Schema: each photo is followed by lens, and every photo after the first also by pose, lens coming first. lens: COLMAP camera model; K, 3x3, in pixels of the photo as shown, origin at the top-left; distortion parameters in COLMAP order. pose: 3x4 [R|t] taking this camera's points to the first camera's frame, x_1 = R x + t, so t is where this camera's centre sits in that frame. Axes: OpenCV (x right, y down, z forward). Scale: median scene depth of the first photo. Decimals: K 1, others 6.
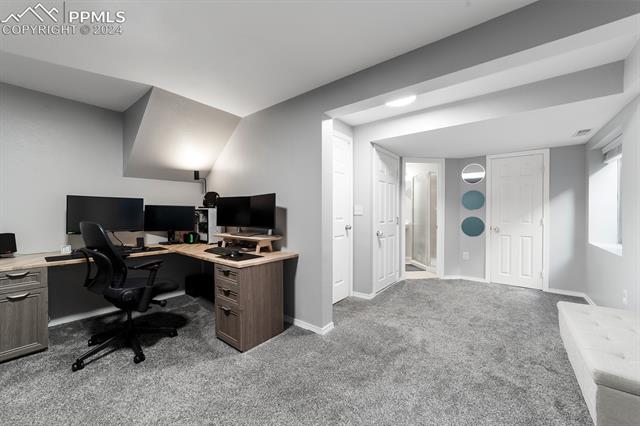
lens RADIAL K [[246.1, 0, 318.9], [0, 246.1, 215.6], [0, 0, 1]] dist [-0.003487, 0.000179]
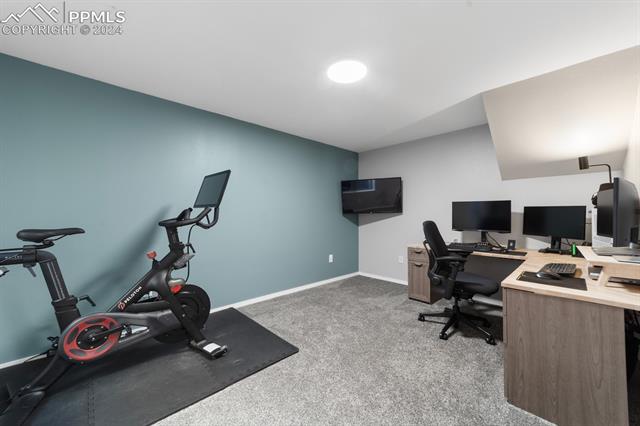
lens RADIAL K [[246.1, 0, 322.0], [0, 246.1, 212.0], [0, 0, 1]] dist [-0.003487, 0.000179]
pose [[-0.130065, -0.006842, -0.991482, 0.443638], [-0.014929, 0.999876, -0.004941, -0.008337], [0.991393, 0.014159, -0.130151, 0.459822]]
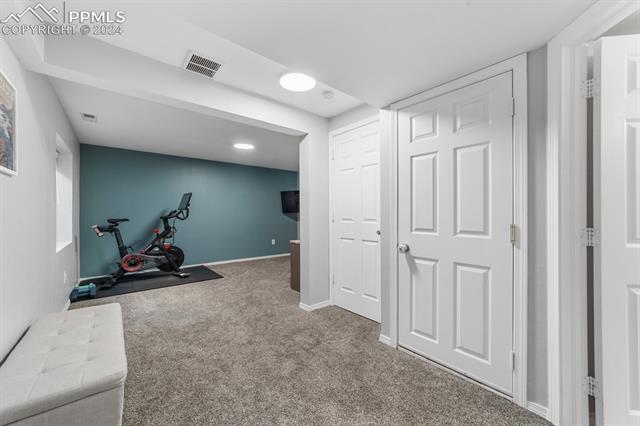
lens RADIAL K [[246.1, 0, 316.8], [0, 246.1, 212.3], [0, 0, 1]] dist [-0.003487, 0.000179]
pose [[-0.205422, -0.003475, -0.978667, 1.147354], [-0.010329, 0.999946, -0.001382, -0.012443], [0.978619, 0.009824, -0.205447, 1.222902]]
